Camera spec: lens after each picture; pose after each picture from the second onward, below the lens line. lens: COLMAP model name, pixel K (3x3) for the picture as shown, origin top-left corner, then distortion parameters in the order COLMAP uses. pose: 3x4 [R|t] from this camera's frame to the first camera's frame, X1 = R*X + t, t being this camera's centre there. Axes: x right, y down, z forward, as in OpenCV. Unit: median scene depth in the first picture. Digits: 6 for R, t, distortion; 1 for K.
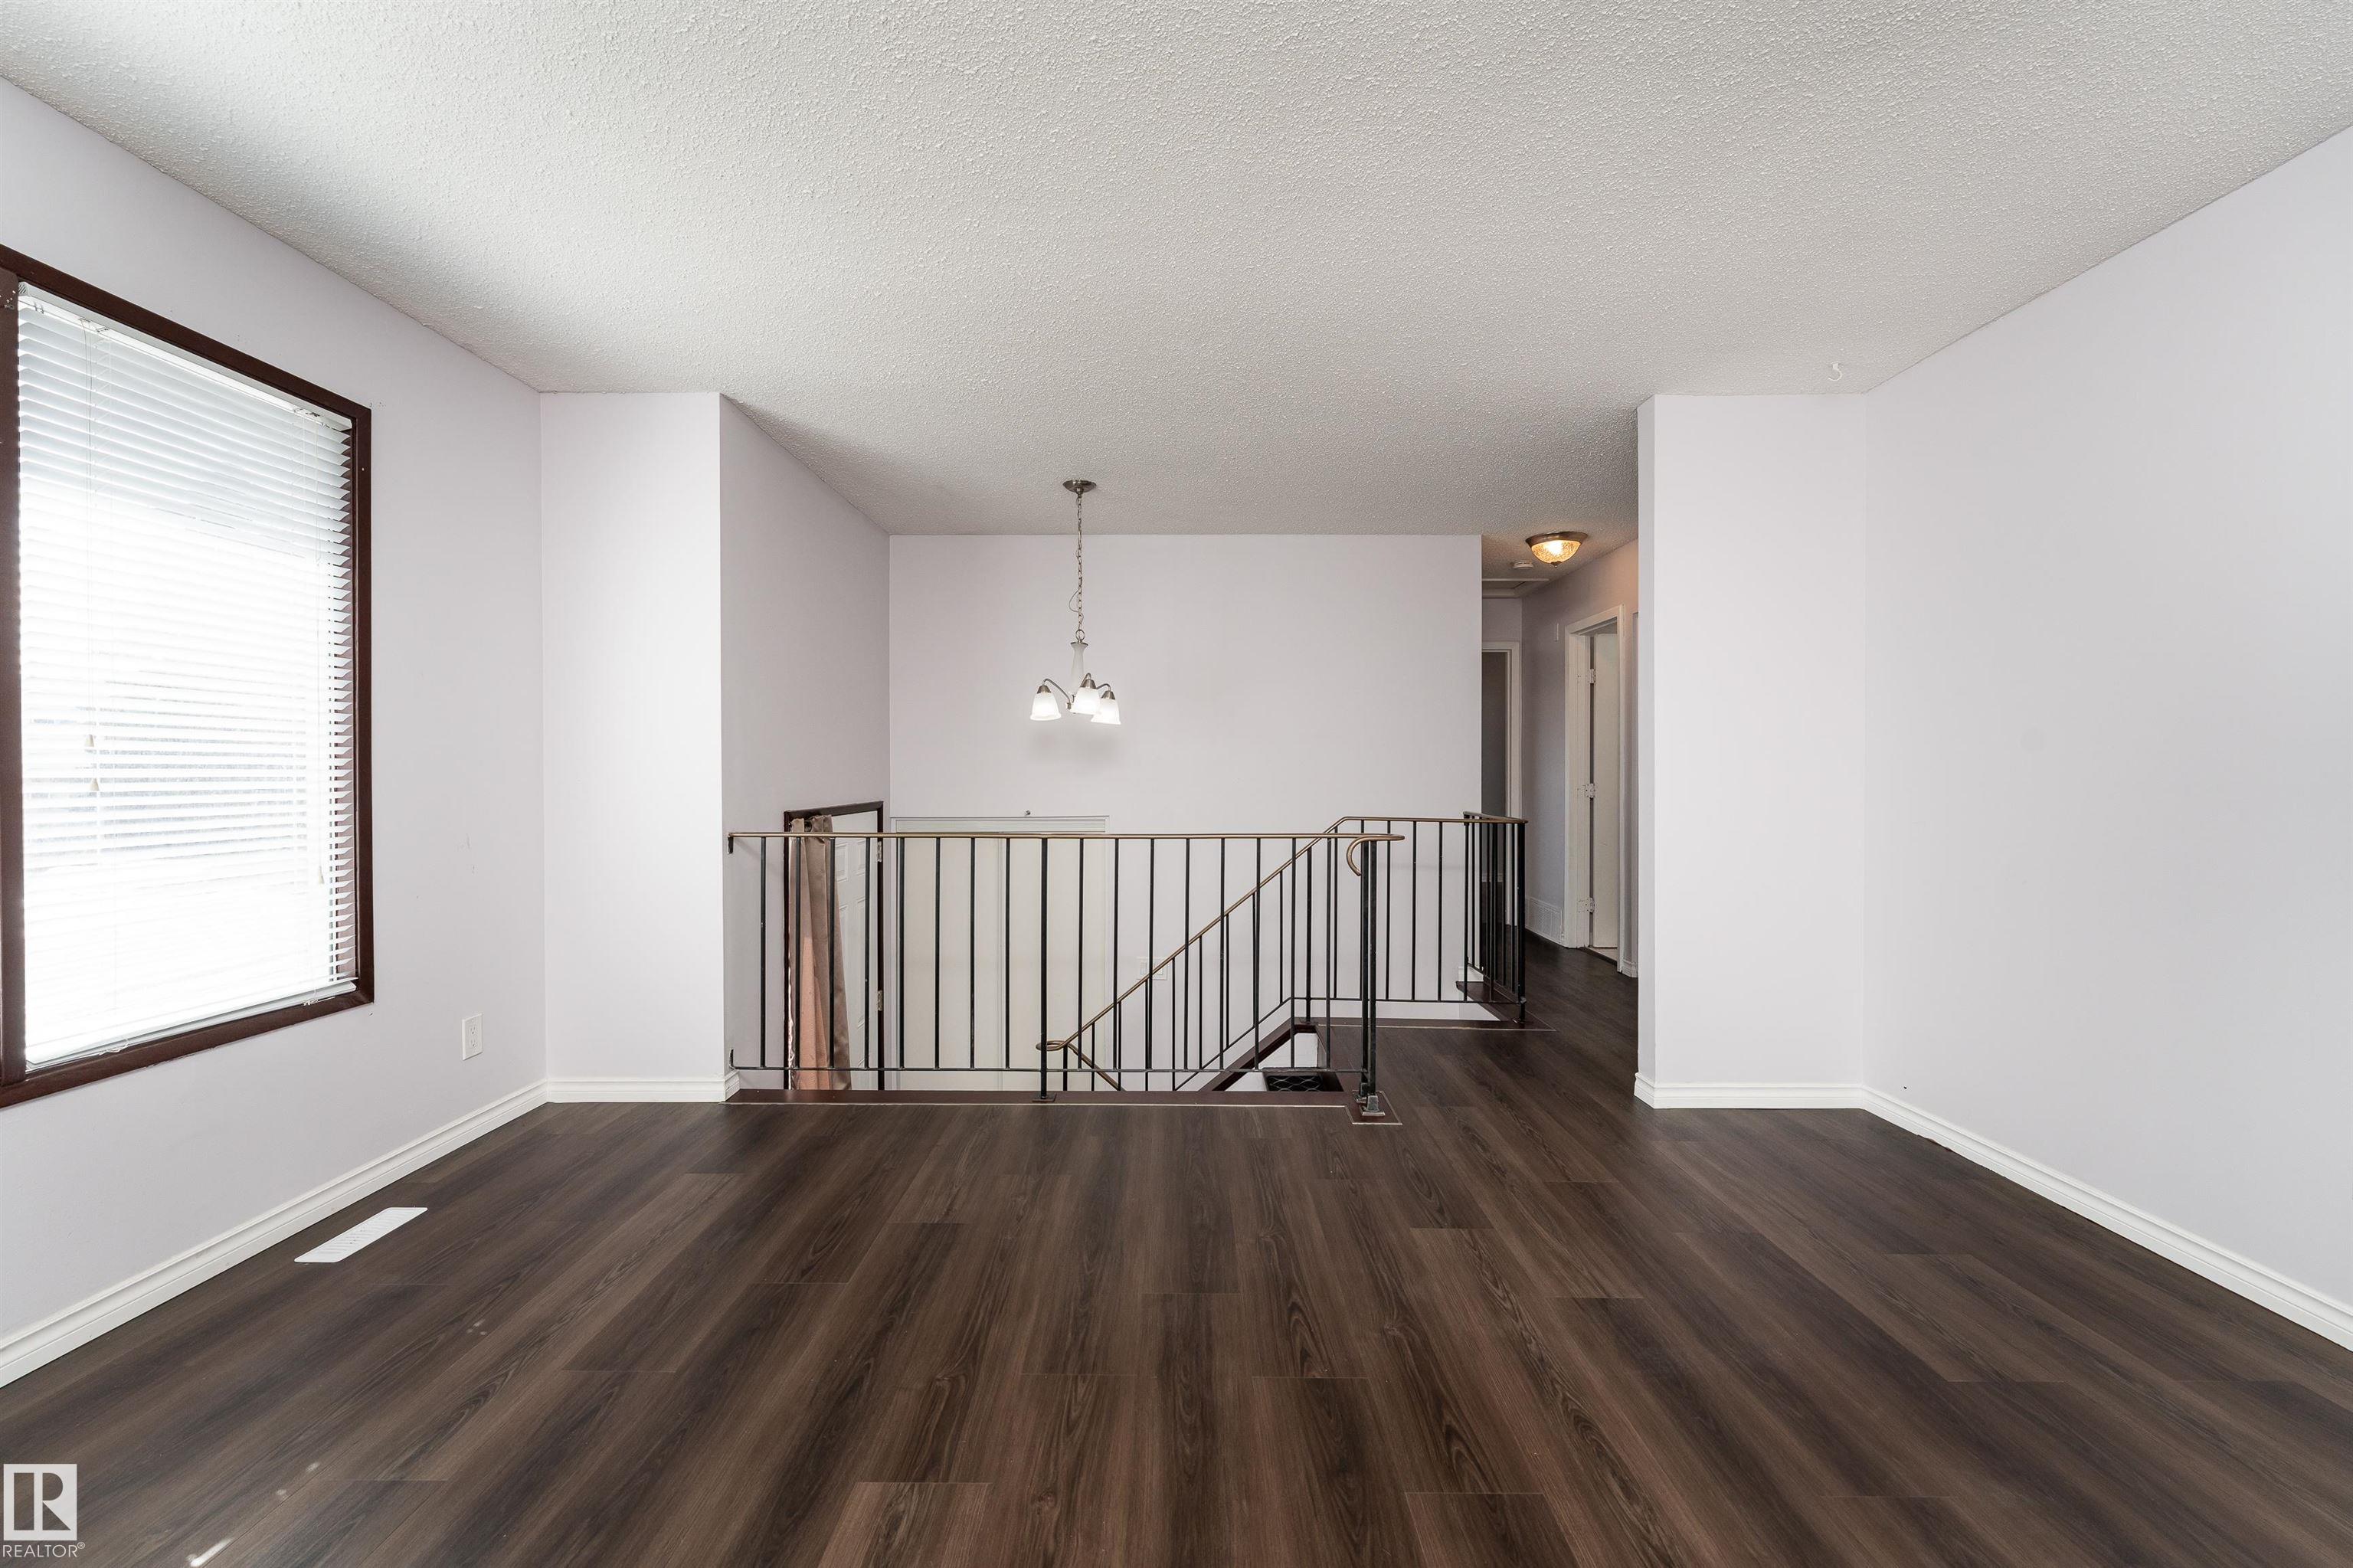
lens RADIAL K [[991.5, 0, 1170.8], [0, 991.5, 774.9], [0, 0, 1]] dist [-0.002496, -0.000110]
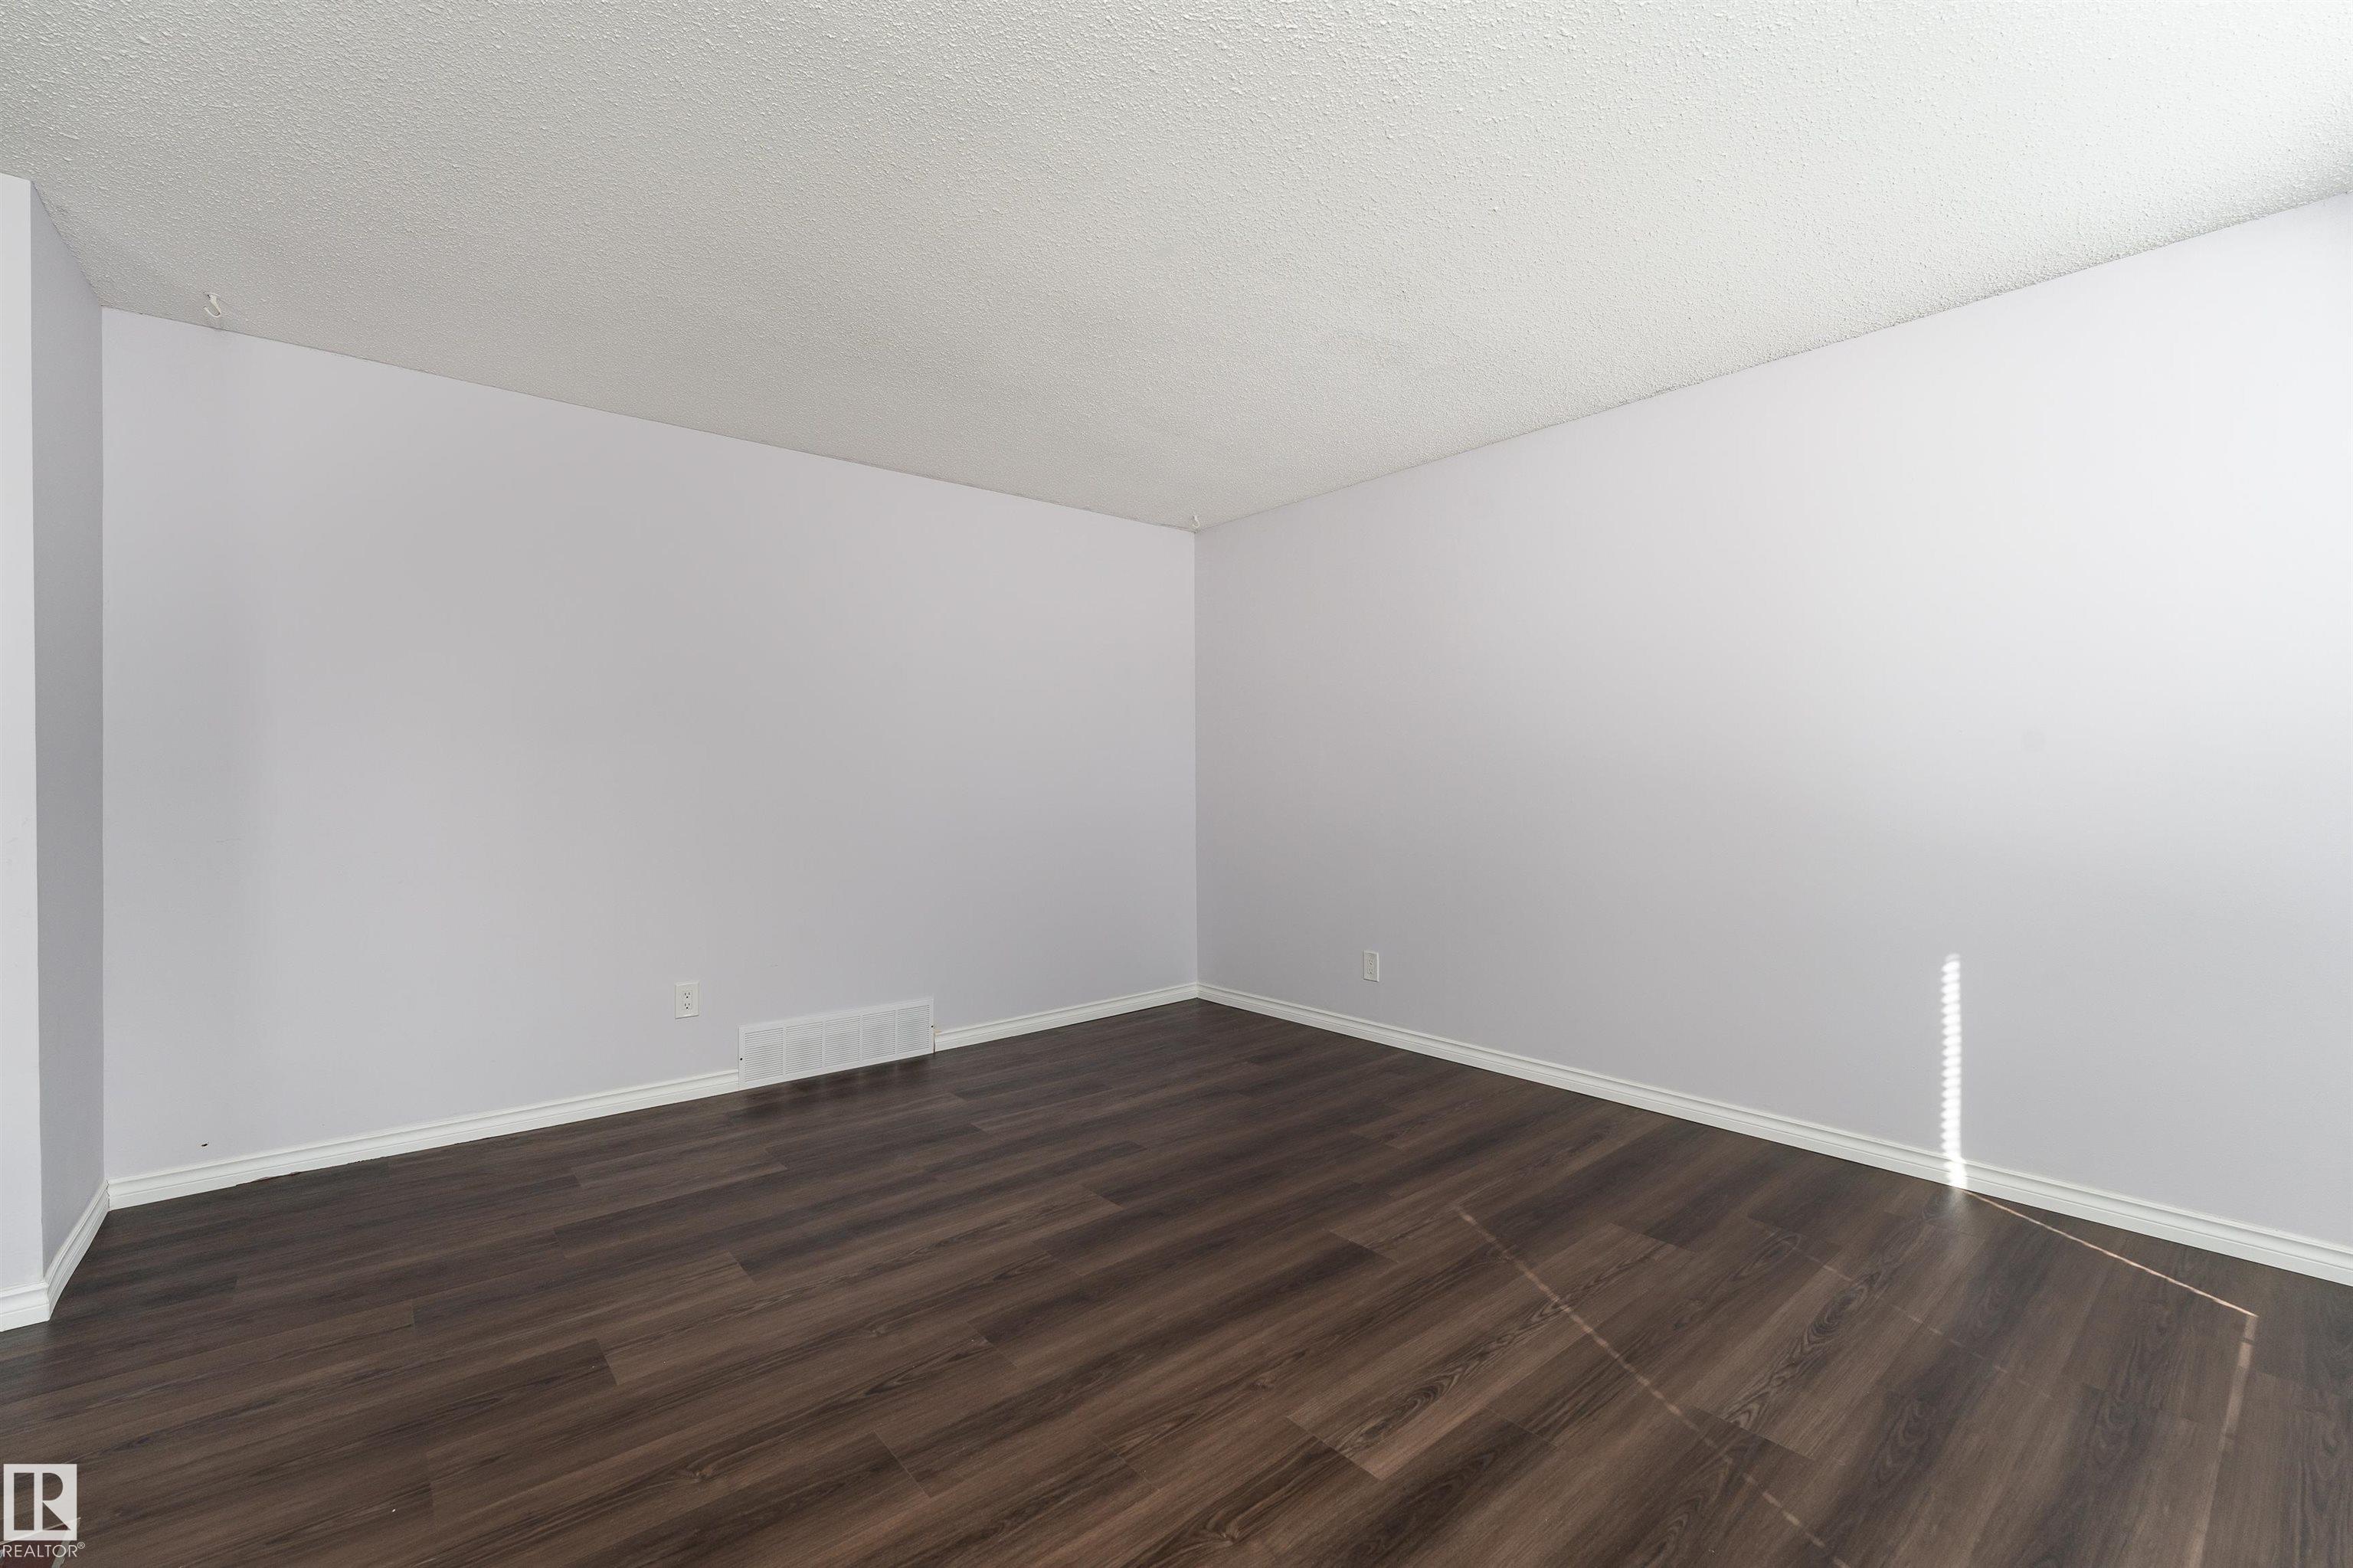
lens RADIAL K [[991.5, 0, 1172.4], [0, 991.5, 784.9], [0, 0, 1]] dist [-0.002496, -0.000110]
pose [[-0.647725, -0.000063, 0.761874, -0.874836], [0.006525, 0.999963, 0.005630, -0.004918], [-0.761846, 0.008618, -0.647700, 1.667784]]
